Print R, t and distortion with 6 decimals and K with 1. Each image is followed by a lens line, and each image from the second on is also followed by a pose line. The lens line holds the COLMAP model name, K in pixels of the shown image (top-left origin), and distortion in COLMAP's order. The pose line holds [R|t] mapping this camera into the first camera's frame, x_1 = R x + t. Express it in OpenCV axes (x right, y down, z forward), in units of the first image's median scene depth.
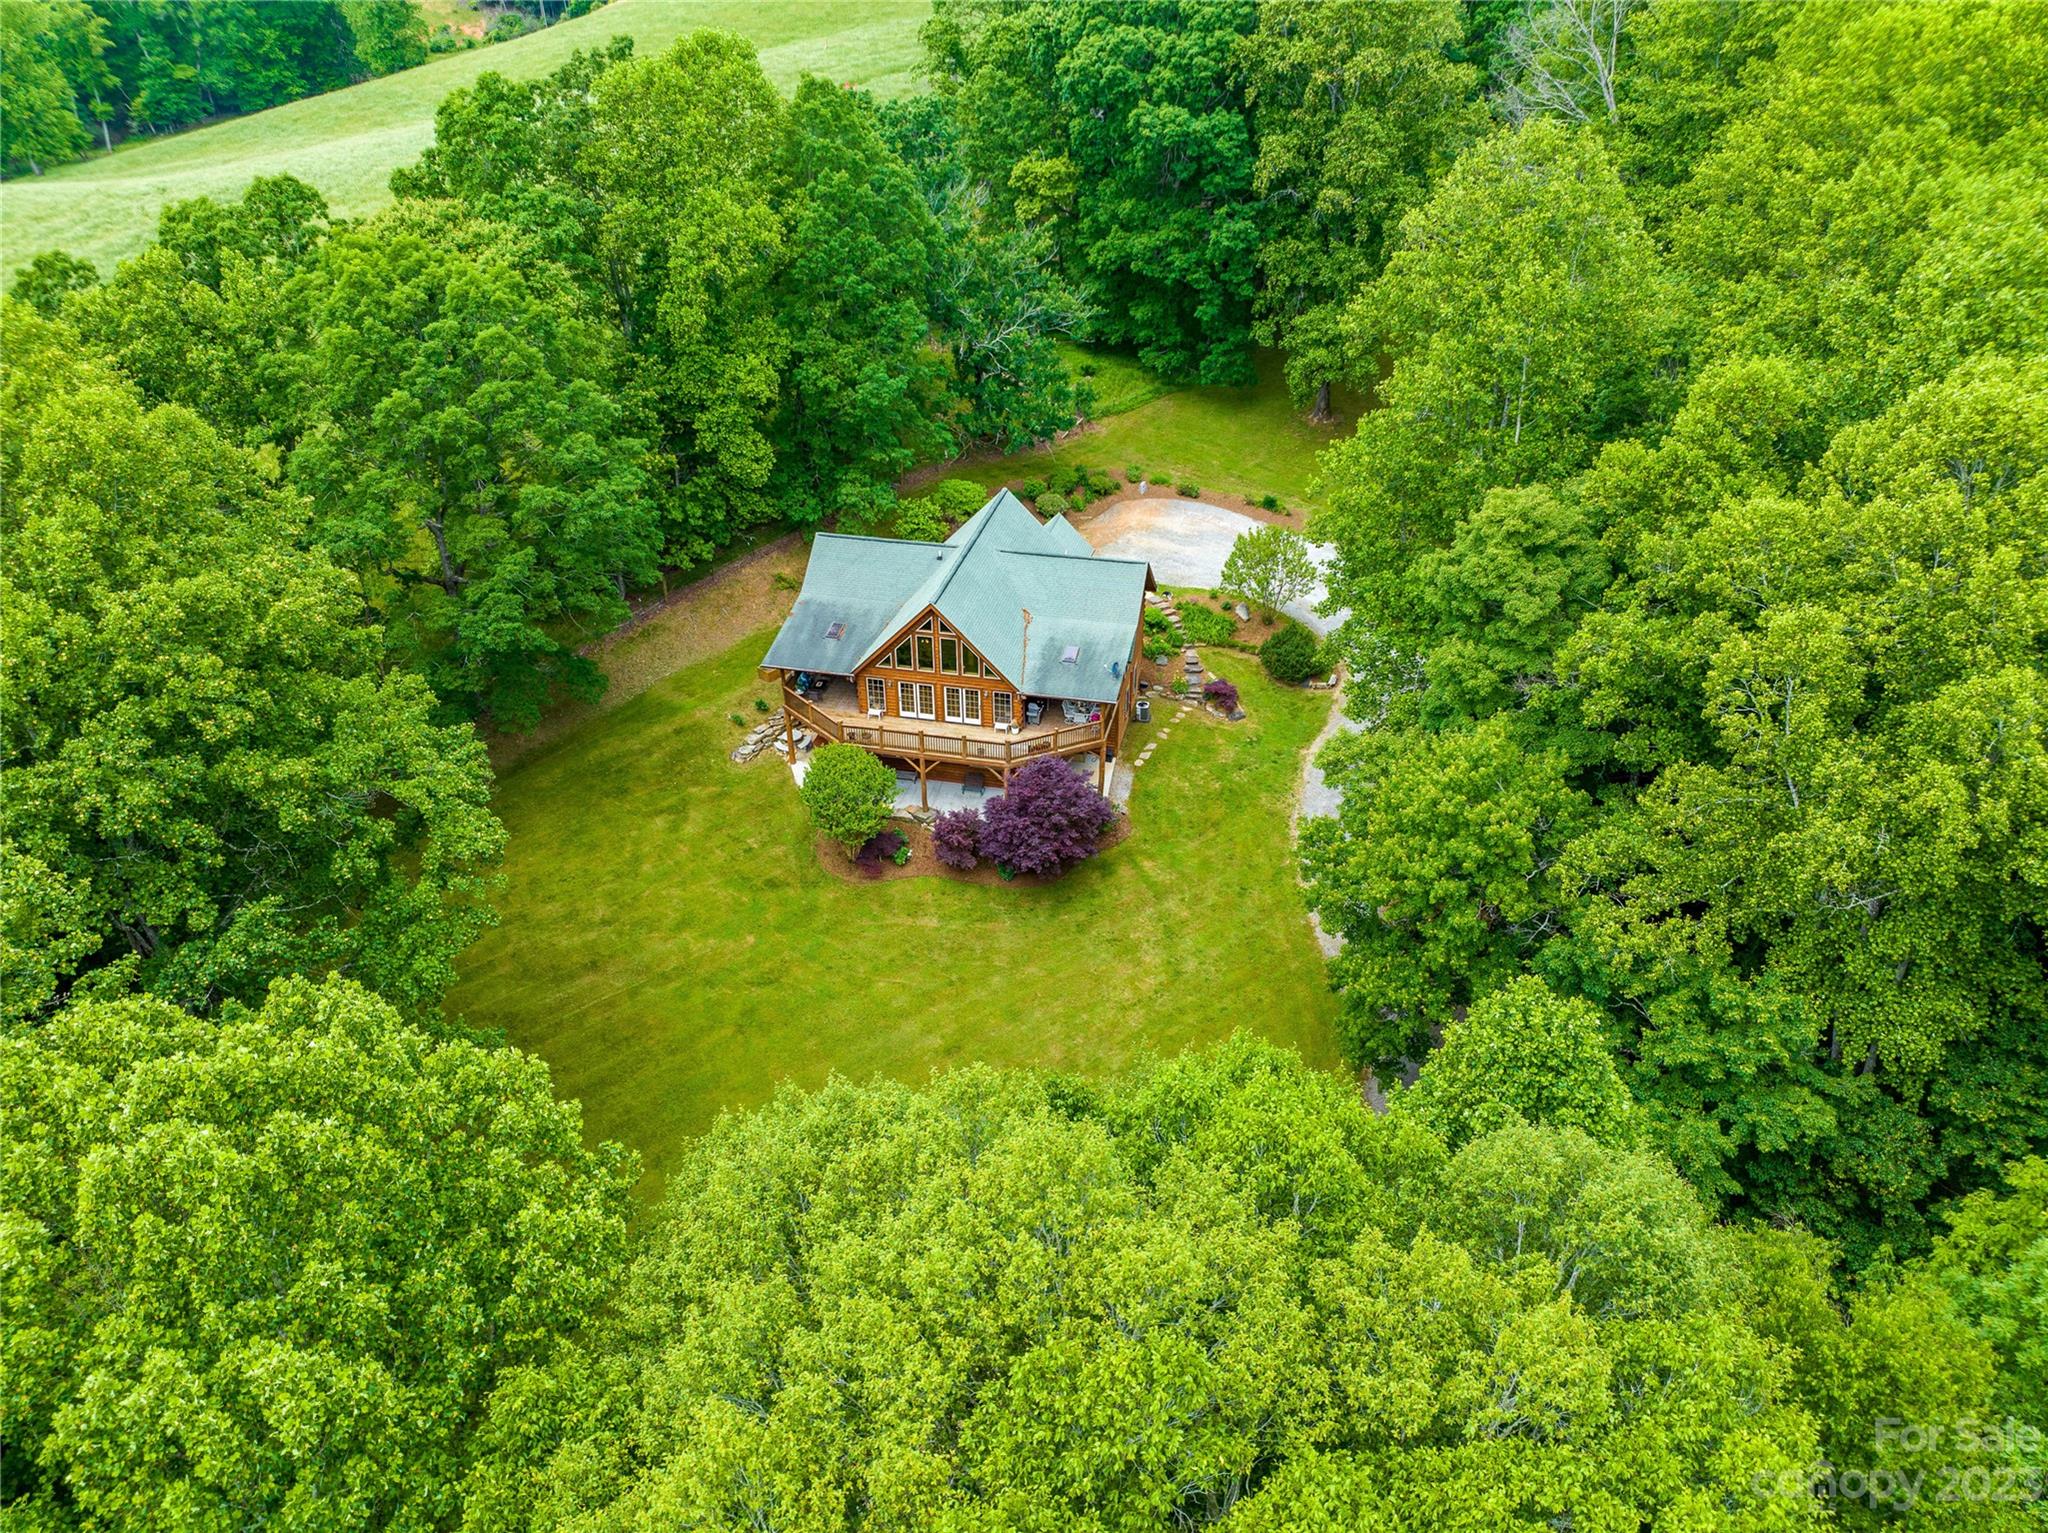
lens RADIAL K [[1453.2, 0, 1024.0], [0, 1453.2, 766.5], [0, 0, 1]] dist [-0.001215, 0.000017]
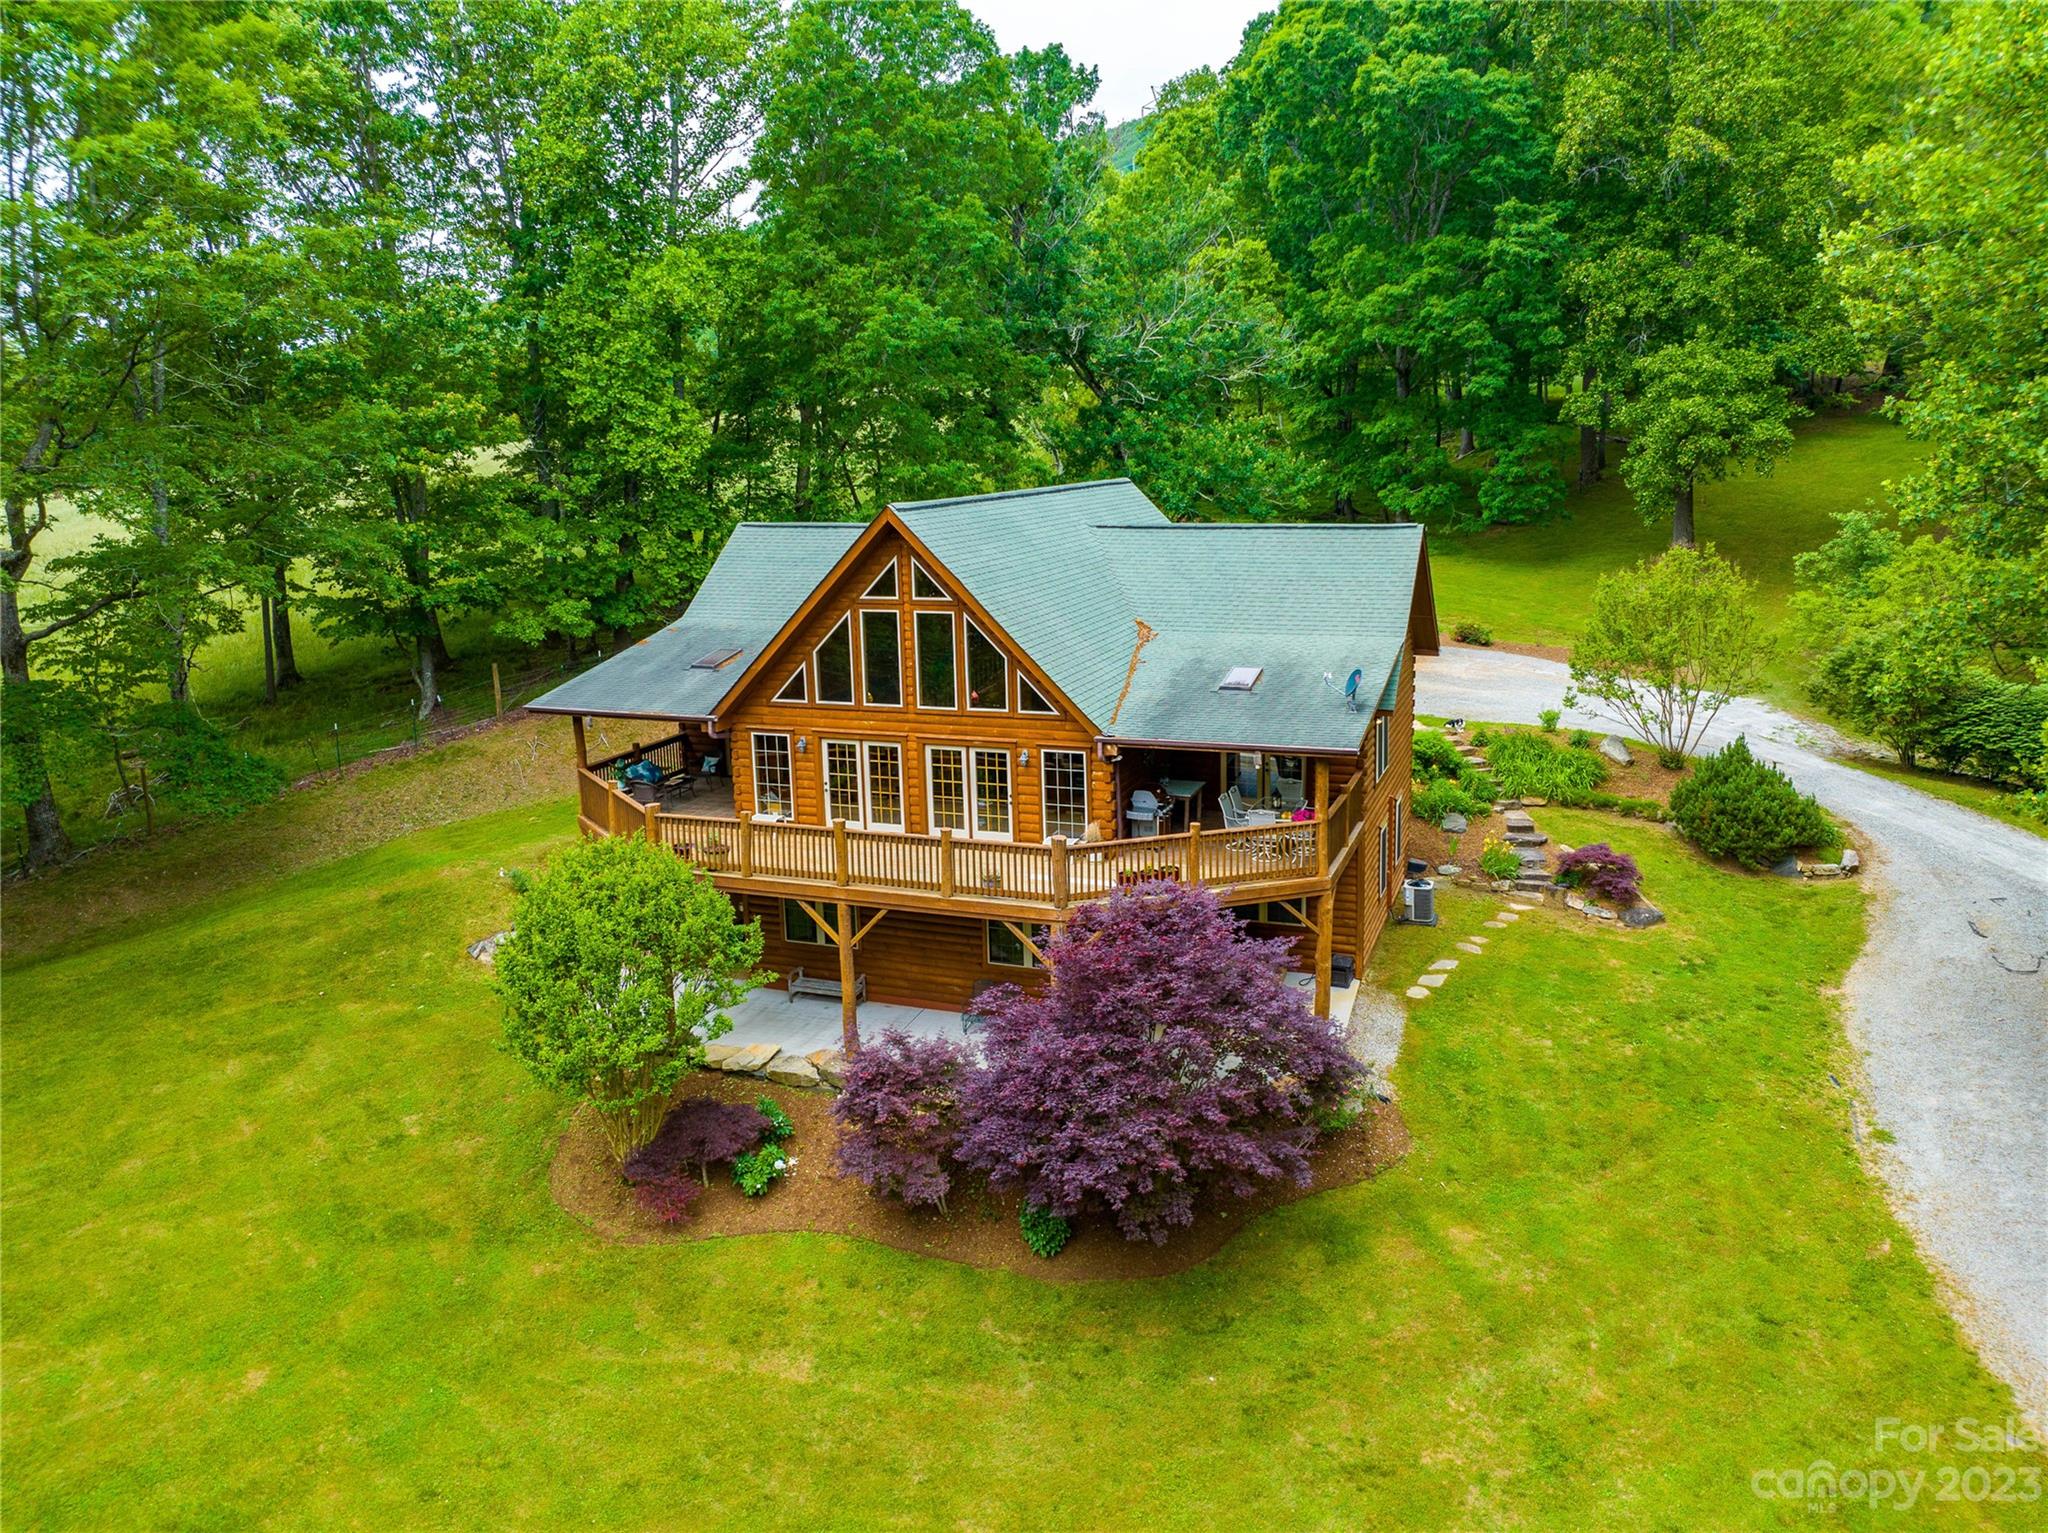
lens RADIAL K [[1489.8, 0, 1058.8], [0, 1489.8, 673.8], [0, 0, 1]] dist [-0.035346, 0.003476]
pose [[0.991936, 0.007643, -0.126512, 0.034406], [-0.055430, 0.923818, -0.378799, 0.082426], [0.113979, 0.382757, 0.916791, 0.622272]]
